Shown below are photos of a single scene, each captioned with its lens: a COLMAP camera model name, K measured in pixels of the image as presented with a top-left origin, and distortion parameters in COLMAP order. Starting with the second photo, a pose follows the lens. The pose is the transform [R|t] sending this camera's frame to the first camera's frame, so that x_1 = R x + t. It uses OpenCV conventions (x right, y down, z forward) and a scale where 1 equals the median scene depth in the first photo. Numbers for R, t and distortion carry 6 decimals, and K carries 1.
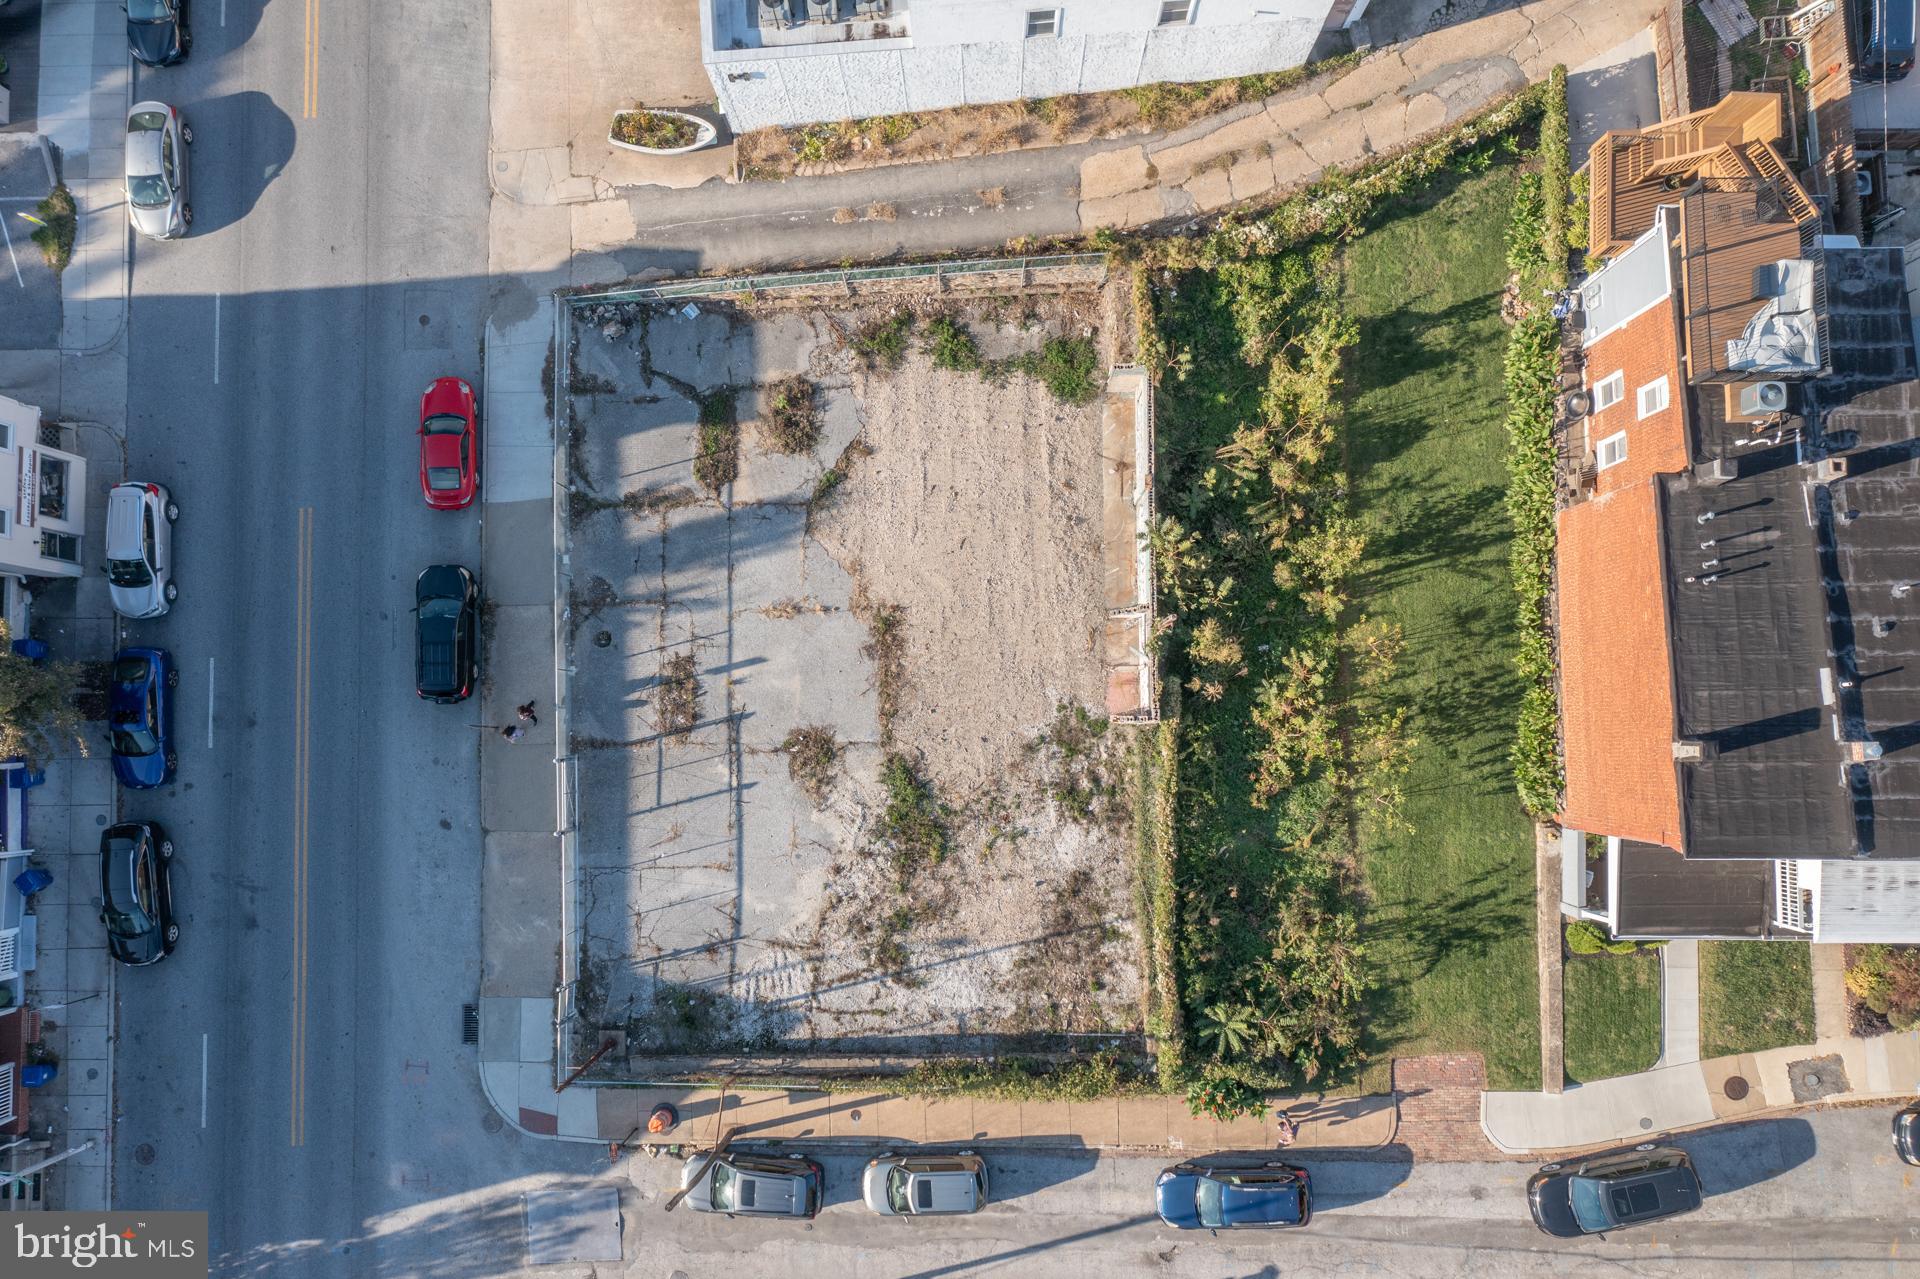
lens RADIAL K [[1518.2, 0, 971.7], [0, 1518.2, 642.0], [0, 0, 1]] dist [-0.008785, -0.002938]
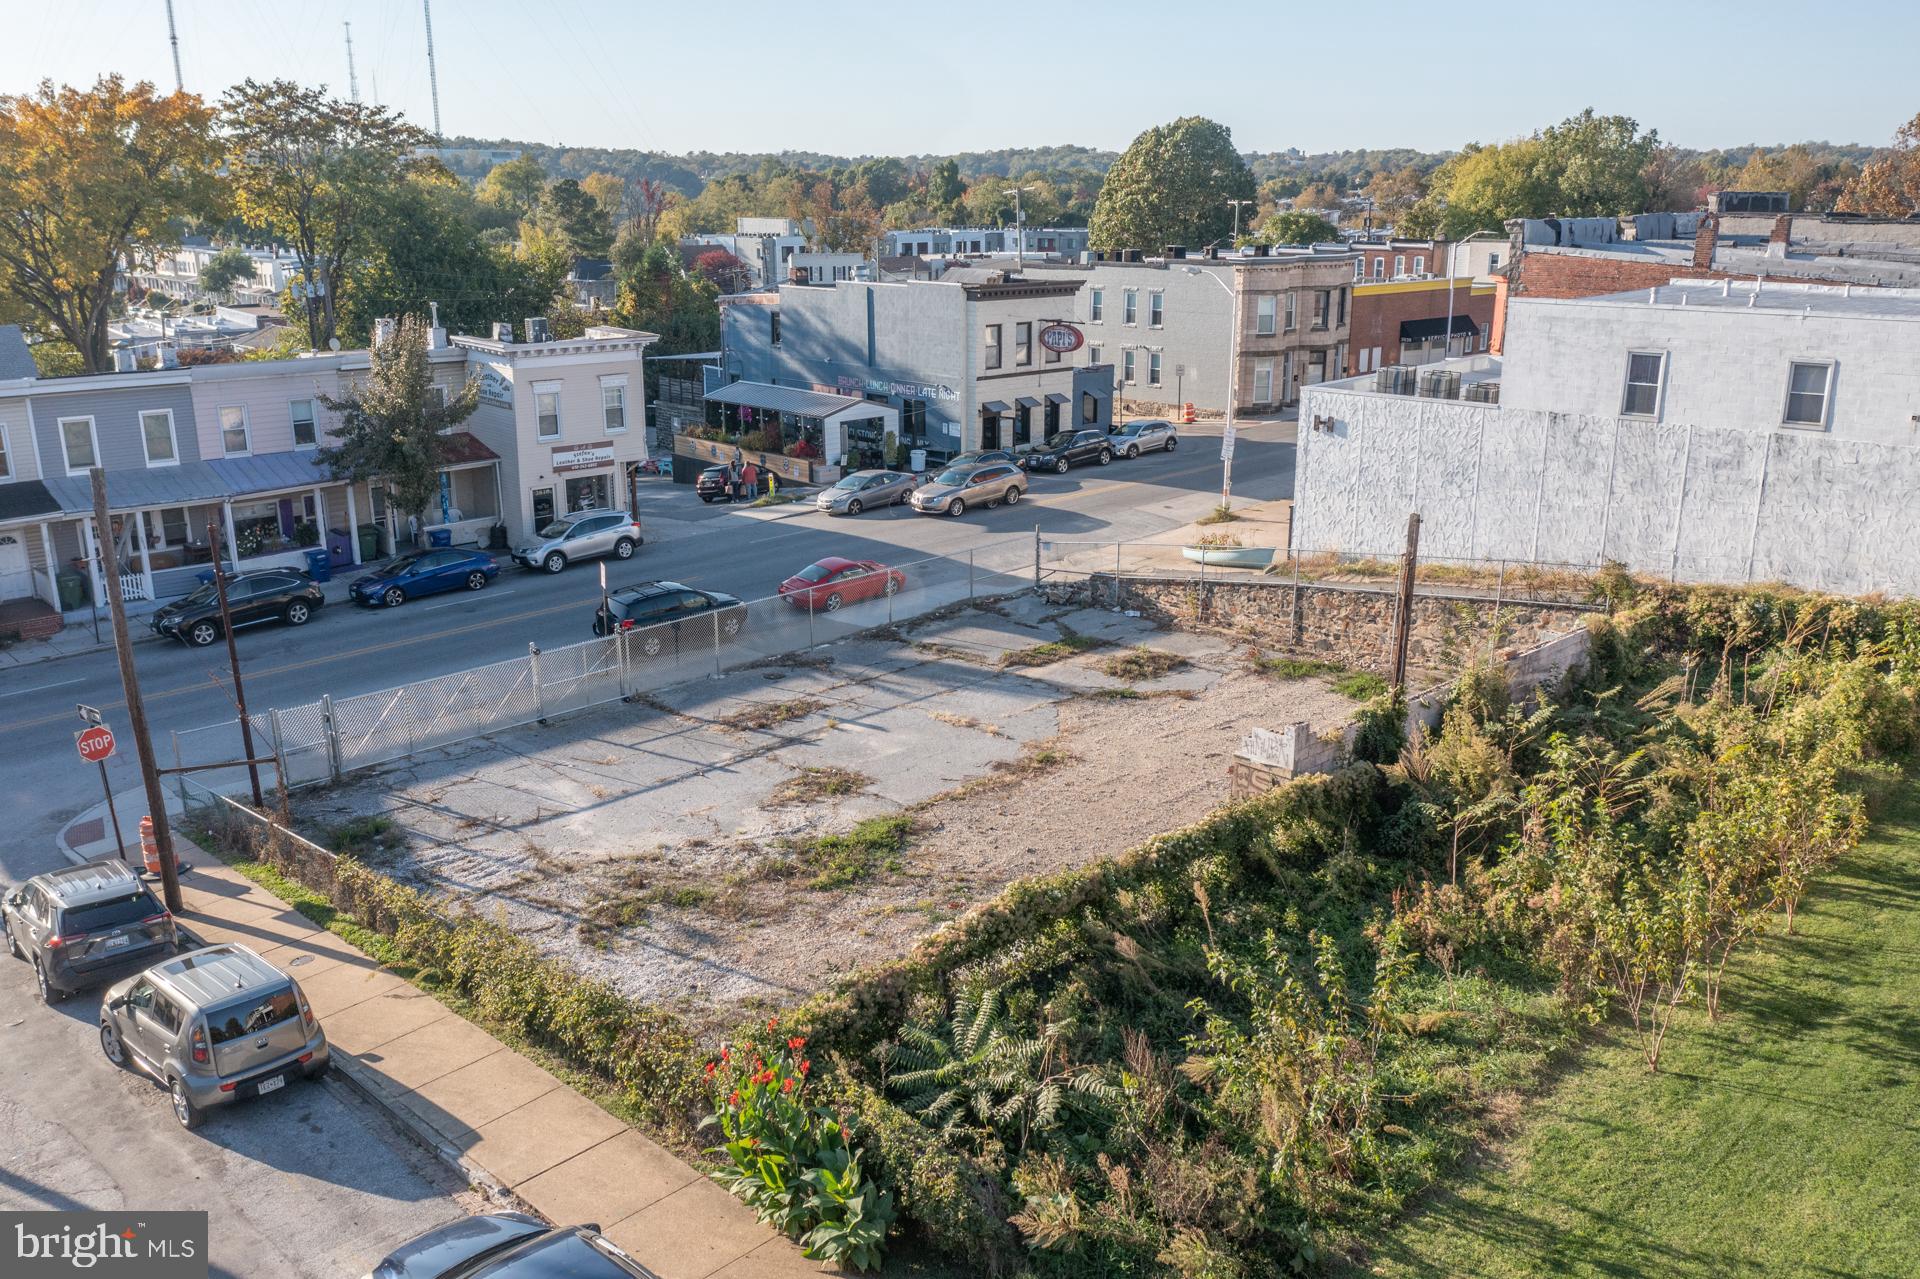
lens RADIAL K [[1518.2, 0, 971.7], [0, 1518.2, 642.0], [0, 0, 1]] dist [-0.008785, -0.002938]
pose [[0.687630, 0.220254, -0.691848, 0.383545], [-0.725196, 0.254870, -0.639635, 0.439925], [0.035448, 0.941557, 0.334983, 0.748388]]
